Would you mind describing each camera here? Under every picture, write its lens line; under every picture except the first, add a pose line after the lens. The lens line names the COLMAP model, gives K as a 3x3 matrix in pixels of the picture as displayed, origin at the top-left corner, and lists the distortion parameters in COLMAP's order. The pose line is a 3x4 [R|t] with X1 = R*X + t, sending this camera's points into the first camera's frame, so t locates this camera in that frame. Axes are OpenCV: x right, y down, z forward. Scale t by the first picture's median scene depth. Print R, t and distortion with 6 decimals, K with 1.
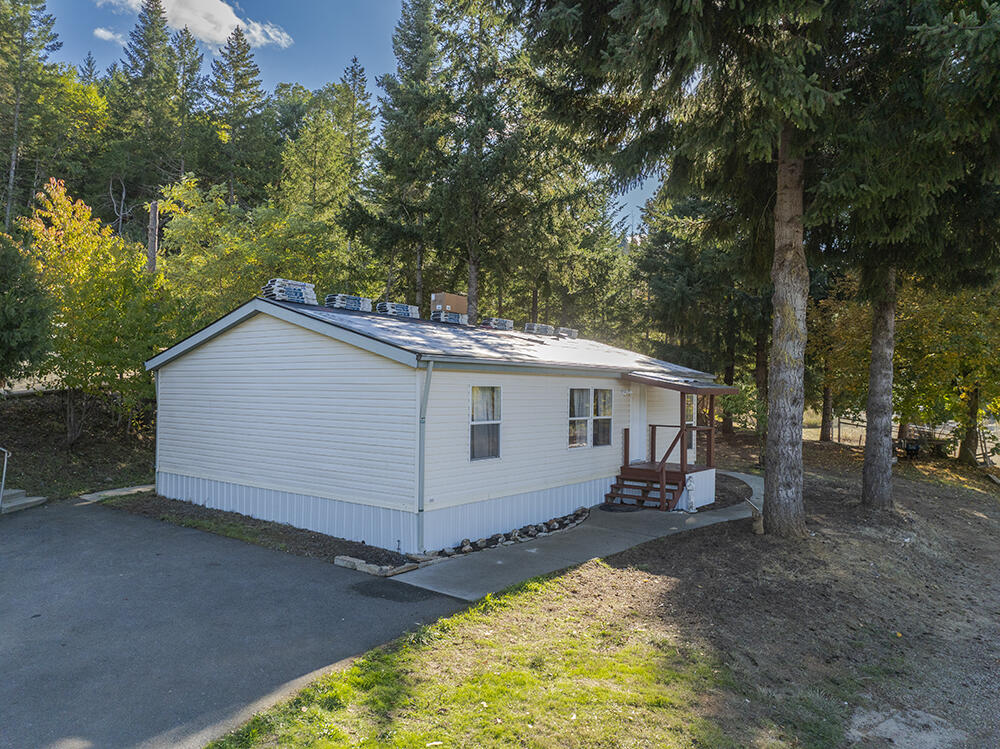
lens RADIAL K [[701.6, 0, 493.5], [0, 701.6, 370.1], [0, 0, 1]] dist [-0.043942, 0.015353]
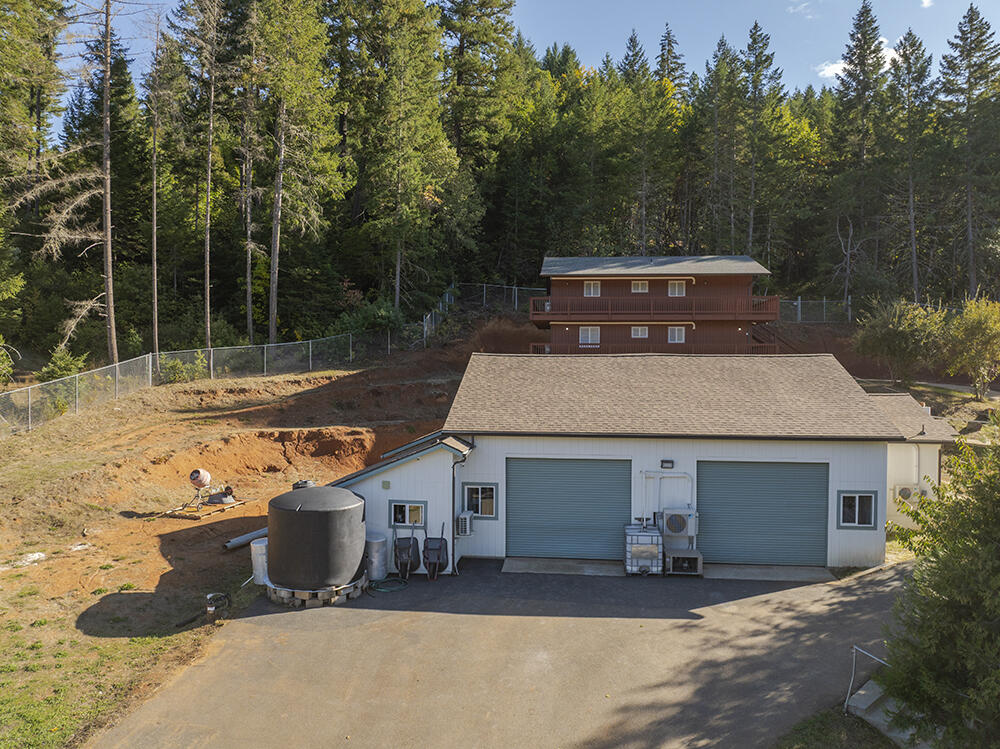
lens RADIAL K [[701.6, 0, 501.6], [0, 701.6, 378.4], [0, 0, 1]] dist [-0.043942, 0.015353]
pose [[0.653493, 0.001987, -0.756930, -0.124766], [0.022986, 0.999483, 0.022469, -0.083957], [0.756584, -0.032082, 0.653109, -0.000369]]
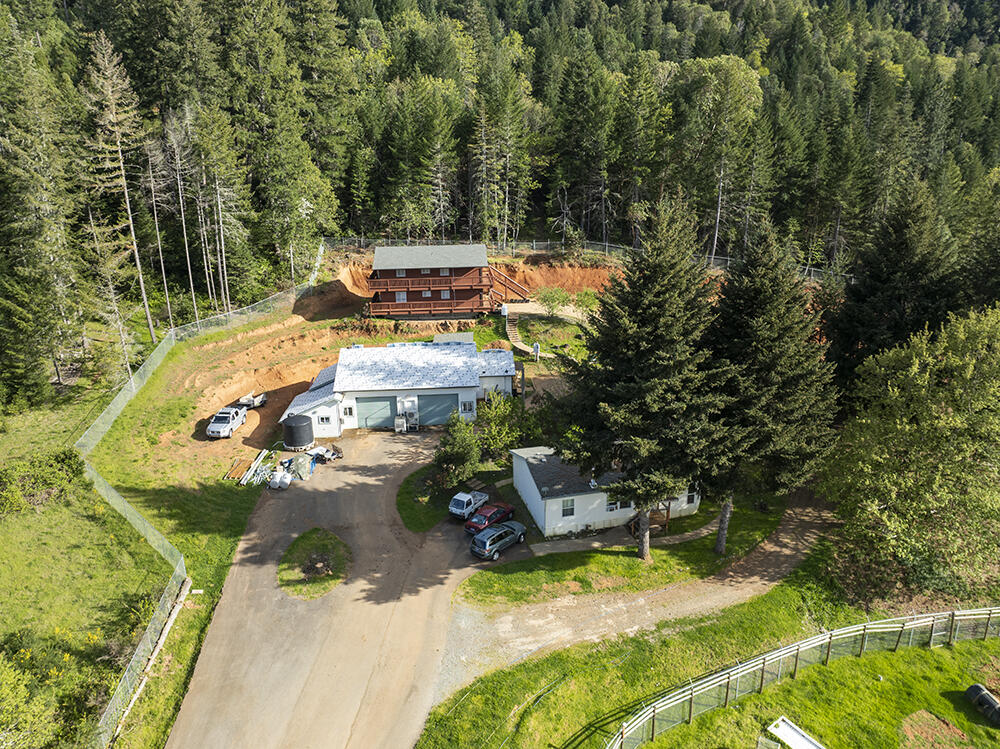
lens RADIAL K [[701.6, 0, 494.7], [0, 701.6, 374.0], [0, 0, 1]] dist [-0.043942, 0.015353]
pose [[0.772677, 0.160631, -0.614140, 0.387487], [0.050693, 0.948752, 0.311930, -0.371951], [0.632772, -0.272154, 0.724936, -0.373199]]
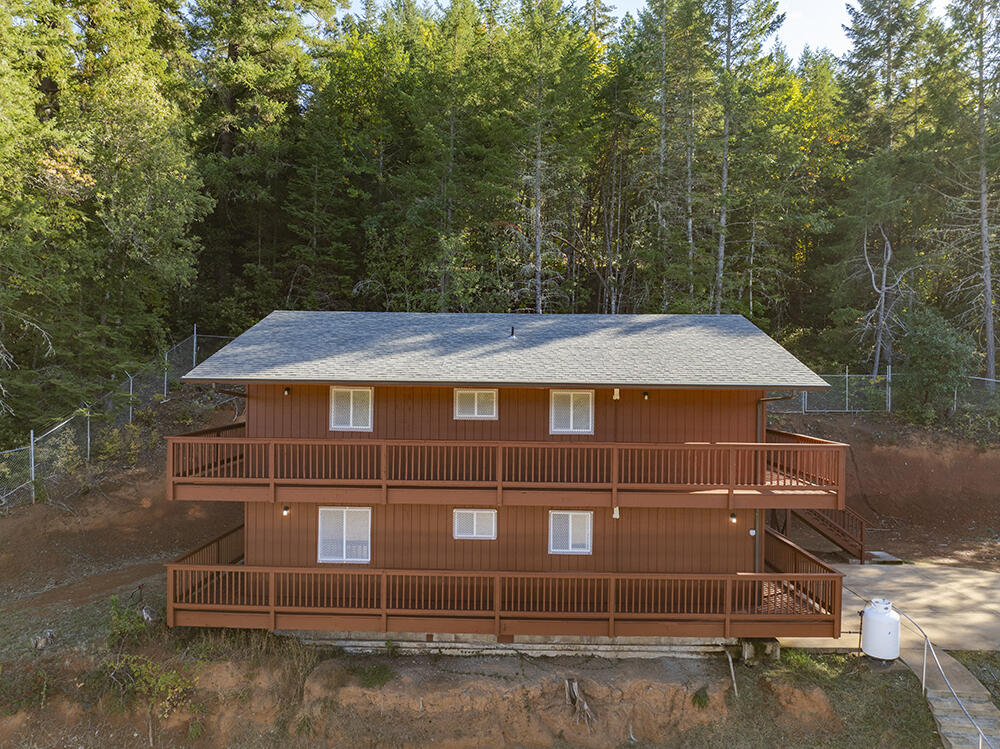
lens RADIAL K [[701.6, 0, 493.9], [0, 701.6, 375.1], [0, 0, 1]] dist [-0.043942, 0.015353]
pose [[0.709111, -0.001545, -0.705095, -0.370520], [0.015430, 0.999792, 0.013327, -0.170587], [0.704928, -0.020330, 0.708988, 0.378335]]
